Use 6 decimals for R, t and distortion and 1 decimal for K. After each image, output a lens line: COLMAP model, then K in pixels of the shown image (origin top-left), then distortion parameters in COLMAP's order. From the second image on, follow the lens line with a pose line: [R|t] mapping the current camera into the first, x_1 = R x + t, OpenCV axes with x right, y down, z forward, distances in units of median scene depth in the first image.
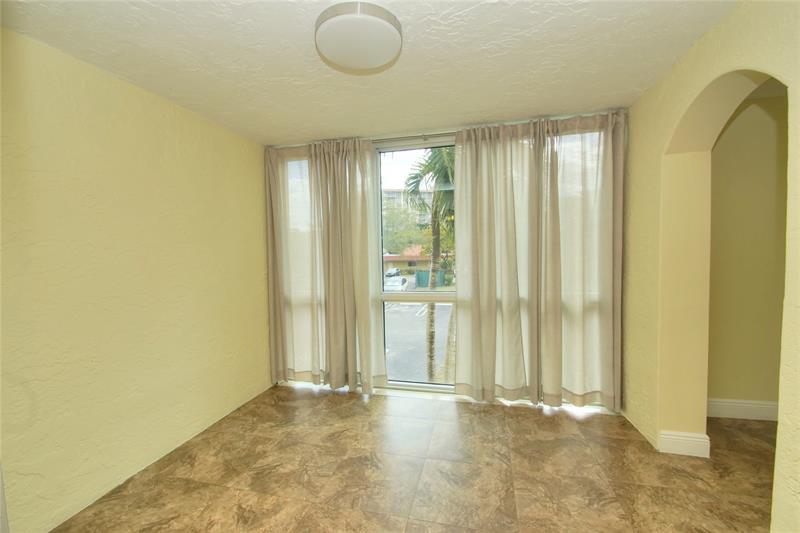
lens RADIAL K [[352.1, 0, 397.1], [0, 352.1, 264.6], [0, 0, 1]] dist [0.003997, -0.012205]
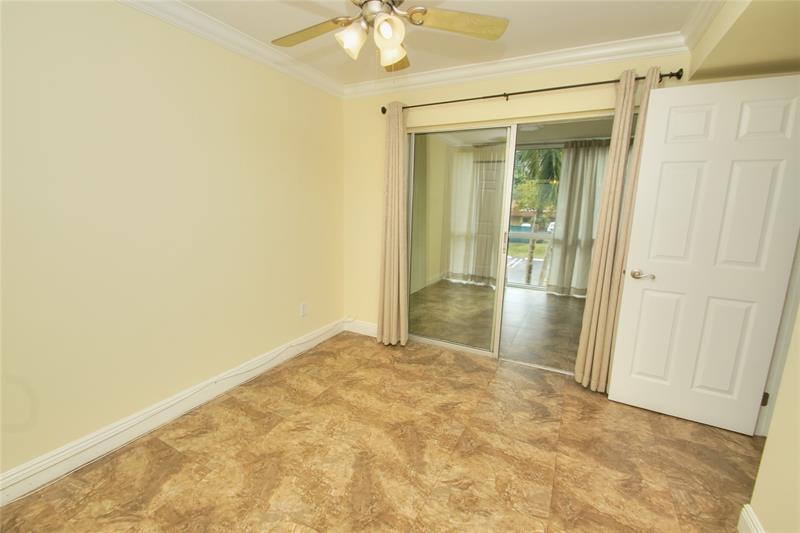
lens RADIAL K [[352.1, 0, 393.3], [0, 352.1, 265.7], [0, 0, 1]] dist [0.003997, -0.012205]
pose [[0.968170, 0.085270, -0.235321, -0.204047], [-0.051938, 0.988159, 0.144378, 0.023212], [0.244846, -0.127561, 0.961134, -1.017771]]
